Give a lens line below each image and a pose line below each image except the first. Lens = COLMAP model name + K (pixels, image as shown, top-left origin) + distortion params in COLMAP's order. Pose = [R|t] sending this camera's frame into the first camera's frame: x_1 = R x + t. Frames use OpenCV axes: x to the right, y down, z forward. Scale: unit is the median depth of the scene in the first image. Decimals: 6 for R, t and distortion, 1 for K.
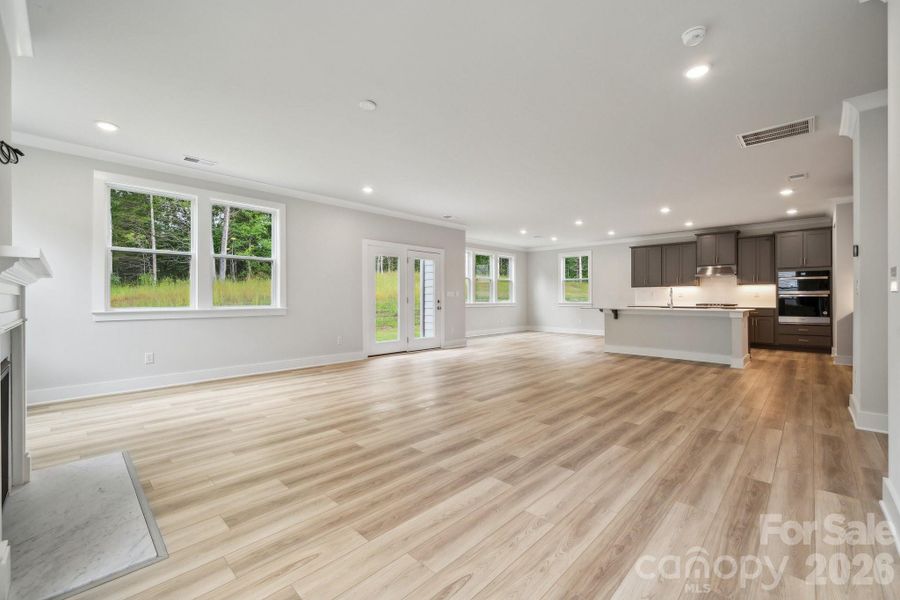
lens RADIAL K [[375.5, 0, 453.2], [0, 375.5, 297.9], [0, 0, 1]] dist [0.001194, 0.000163]
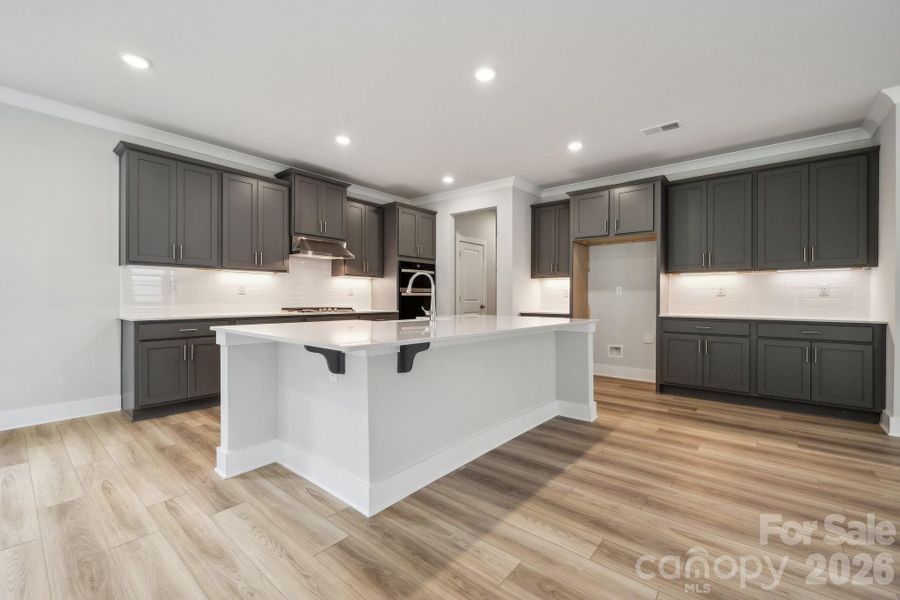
lens RADIAL K [[377.4, 0, 454.2], [0, 377.4, 300.9], [0, 0, 1]] dist [0.001450, 0.000128]
pose [[-0.074977, -0.006971, 0.997161, 0.159675], [-0.003640, 0.999971, 0.006717, 0.002098], [-0.997179, -0.003126, -0.075000, 0.995304]]
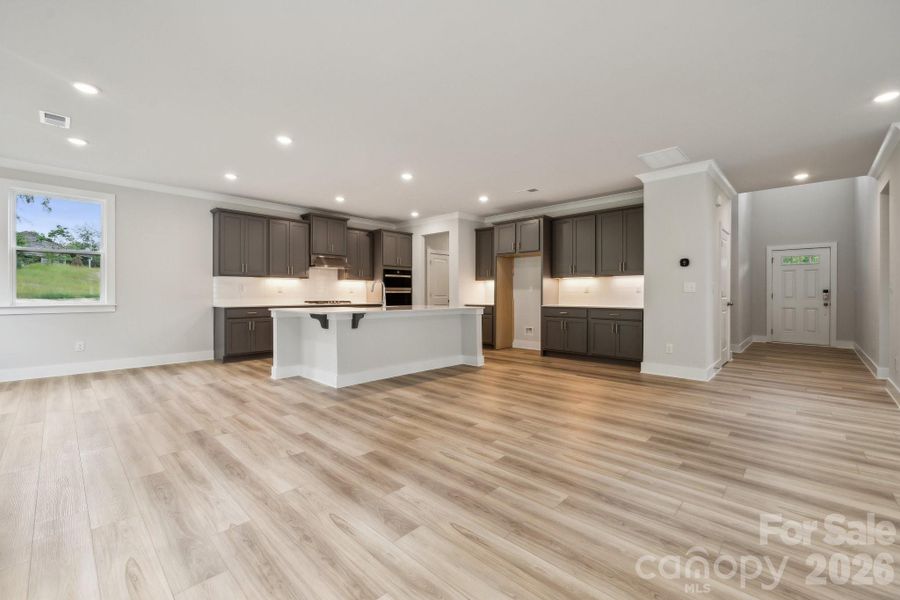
lens RADIAL K [[375.5, 0, 453.2], [0, 375.5, 297.9], [0, 0, 1]] dist [0.001194, 0.000163]
pose [[-0.006699, -0.008215, 0.999944, -0.170268], [-0.001587, 0.999965, 0.008205, 0.002042], [-0.999976, -0.001532, -0.006712, 0.855446]]
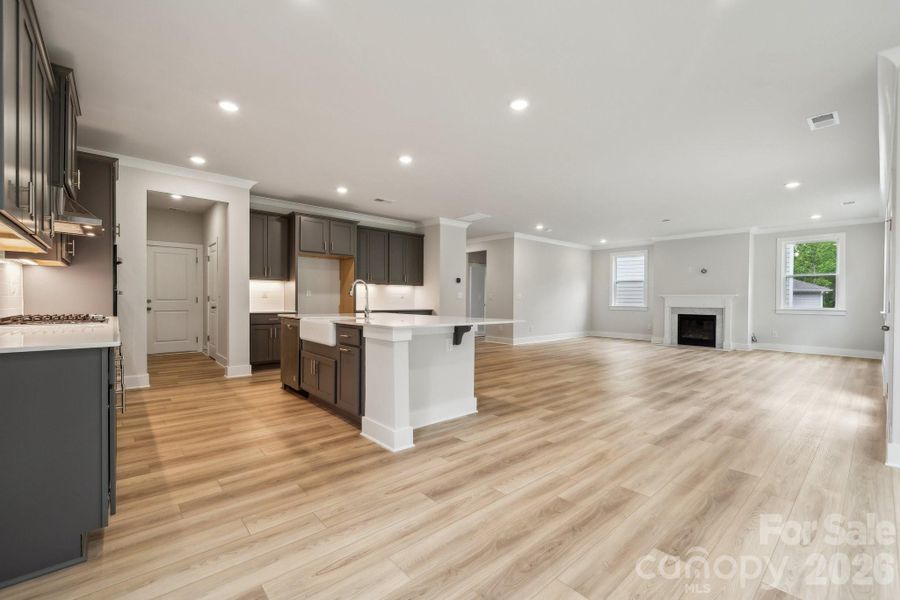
lens RADIAL K [[379.7, 0, 459.3], [0, 379.7, 301.1], [0, 0, 1]] dist [0.011181, 0.000066]
pose [[-0.997792, -0.007394, 0.066000, 0.403937], [-0.007236, 0.999970, 0.002629, 0.001477], [-0.066017, 0.002146, -0.997816, 1.526903]]
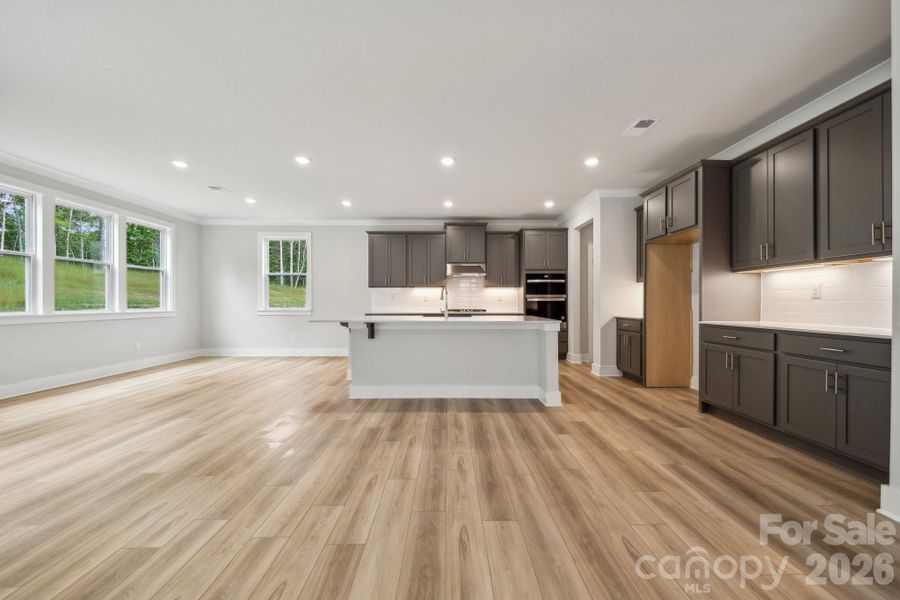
lens RADIAL K [[360.1, 0, 452.2], [0, 360.1, 302.3], [0, 0, 1]] dist [0.000580, 0.000133]
pose [[0.713982, 0.000629, 0.700164, 0.140868], [0.000084, 1.000000, -0.000984, 0.001489], [-0.700164, 0.000761, 0.713982, 0.531067]]
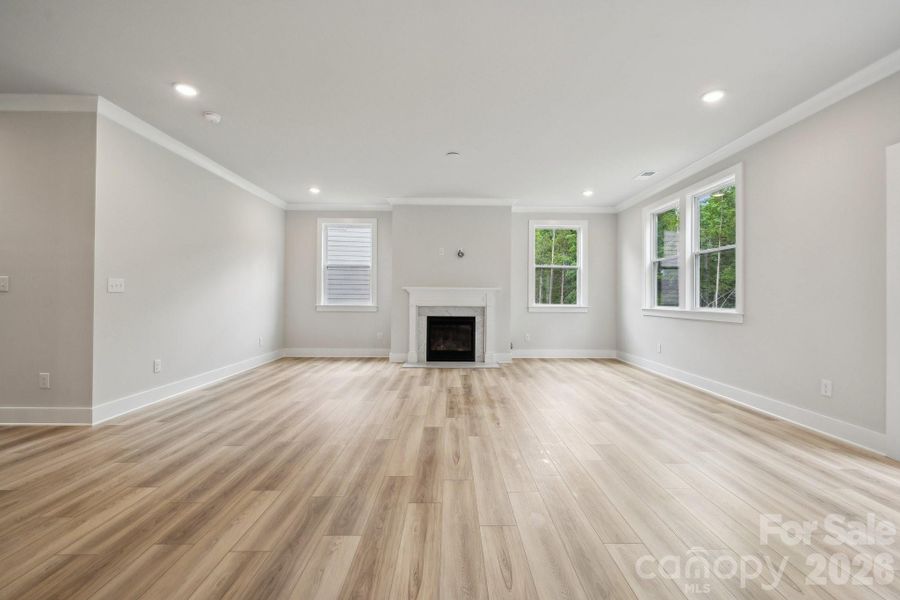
lens RADIAL K [[389.6, 0, 455.2], [0, 389.6, 293.9], [0, 0, 1]] dist [0.000675, 0.000112]
pose [[-0.713191, -0.011299, -0.700878, 0.326083], [-0.005080, 0.999927, -0.010951, 0.001992], [0.700951, -0.004250, -0.713197, 0.872520]]
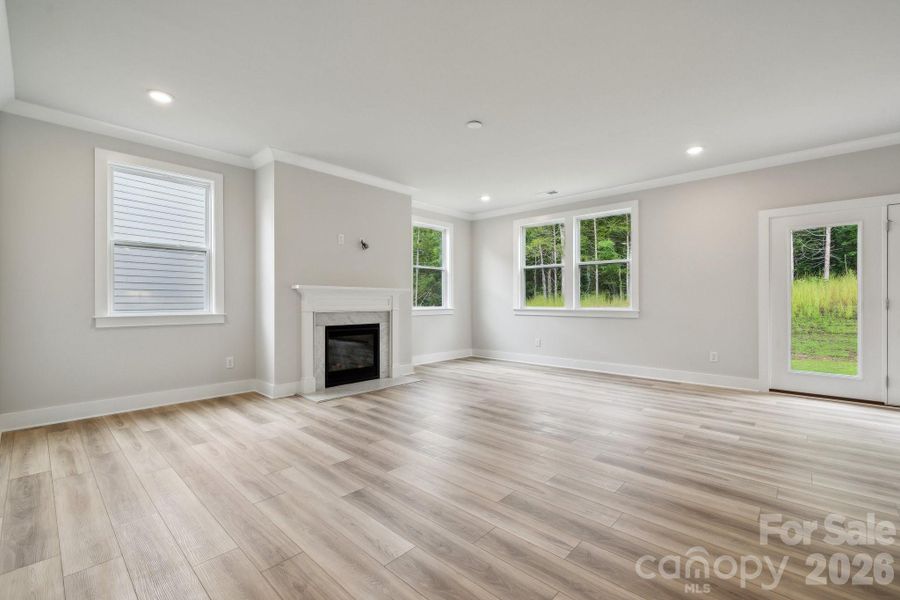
lens RADIAL K [[388.7, 0, 450.0], [0, 388.7, 300.0], [0, 0, 1]] dist [-0.000149, 0.000174]
pose [[0.016045, -0.001280, -0.999870, 0.396981], [0.001260, 0.999998, -0.001260, 0.001003], [0.999870, -0.001239, 0.016047, 0.396951]]
